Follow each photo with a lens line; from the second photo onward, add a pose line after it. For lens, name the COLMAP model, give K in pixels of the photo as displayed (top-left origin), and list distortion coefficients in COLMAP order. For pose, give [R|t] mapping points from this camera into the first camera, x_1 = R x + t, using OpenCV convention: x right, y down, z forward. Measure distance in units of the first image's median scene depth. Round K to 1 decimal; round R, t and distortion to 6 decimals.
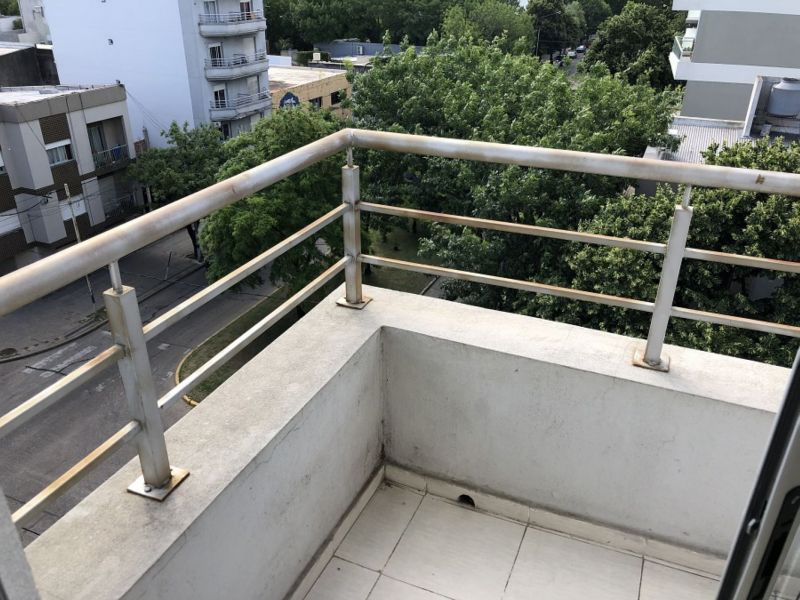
lens RADIAL K [[658.3, 0, 398.6], [0, 658.3, 300.8], [0, 0, 1]] dist [-0.050714, 0.018145]
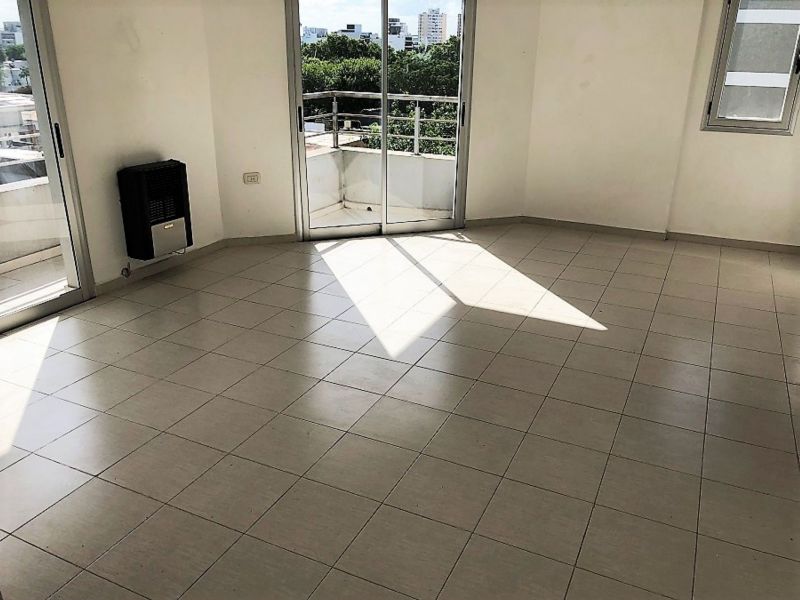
lens RADIAL K [[658.3, 0, 399.3], [0, 658.3, 301.0], [0, 0, 1]] dist [-0.050714, 0.018145]
pose [[0.999050, 0.020289, -0.038566, 0.347892], [-0.024008, 0.994841, -0.098560, 0.965944], [0.036368, 0.099393, 0.994383, -1.943570]]
